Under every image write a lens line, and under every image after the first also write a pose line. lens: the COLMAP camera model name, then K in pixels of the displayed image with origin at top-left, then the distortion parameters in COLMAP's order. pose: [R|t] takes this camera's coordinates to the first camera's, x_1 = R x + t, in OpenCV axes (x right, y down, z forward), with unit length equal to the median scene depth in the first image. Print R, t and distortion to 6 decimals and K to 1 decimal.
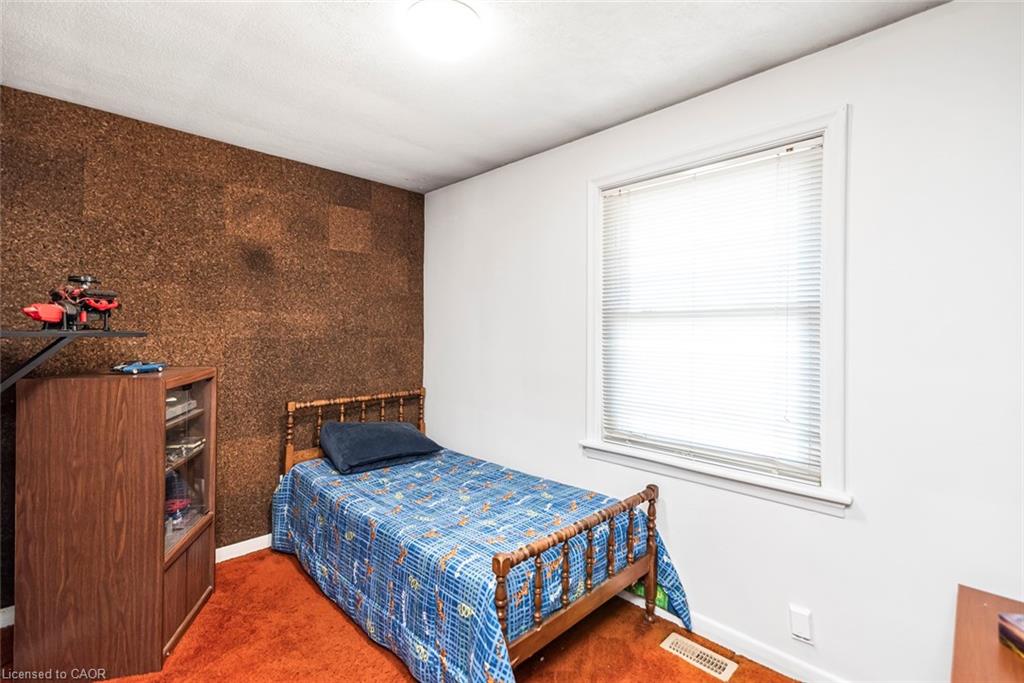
lens RADIAL K [[463.8, 0, 514.2], [0, 463.8, 333.5], [0, 0, 1]] dist [0.015728, -0.002569]
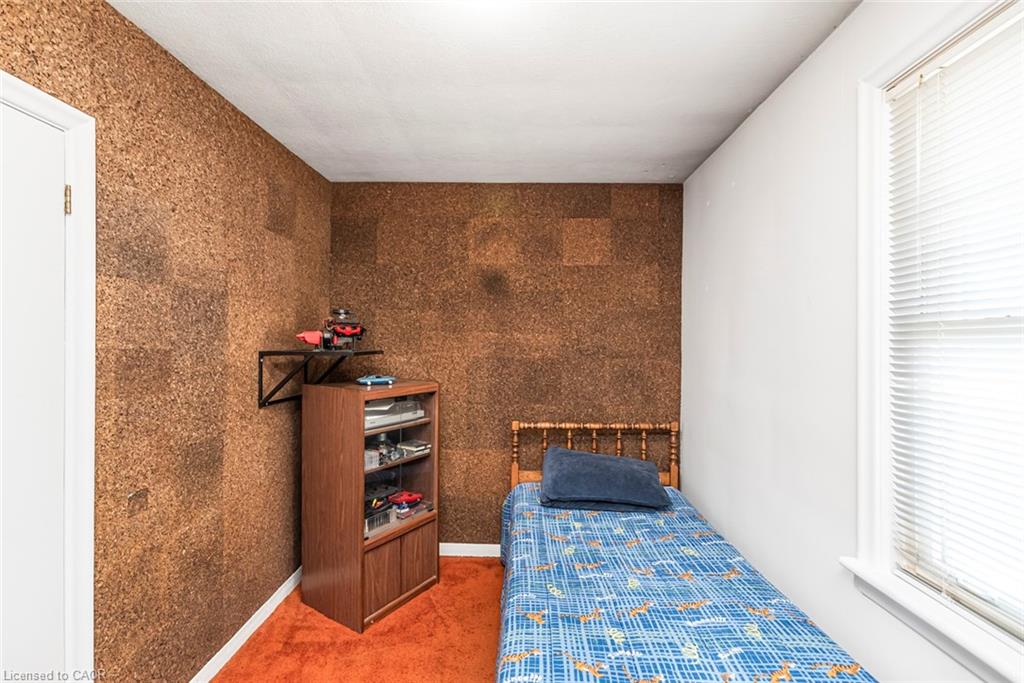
lens RADIAL K [[463.8, 0, 508.1], [0, 463.8, 344.4], [0, 0, 1]] dist [0.015728, -0.002569]
pose [[0.684915, 0.003039, -0.728616, 0.274818], [-0.011340, 0.999915, -0.006489, -0.014520], [0.728534, 0.012706, 0.684891, 0.326241]]
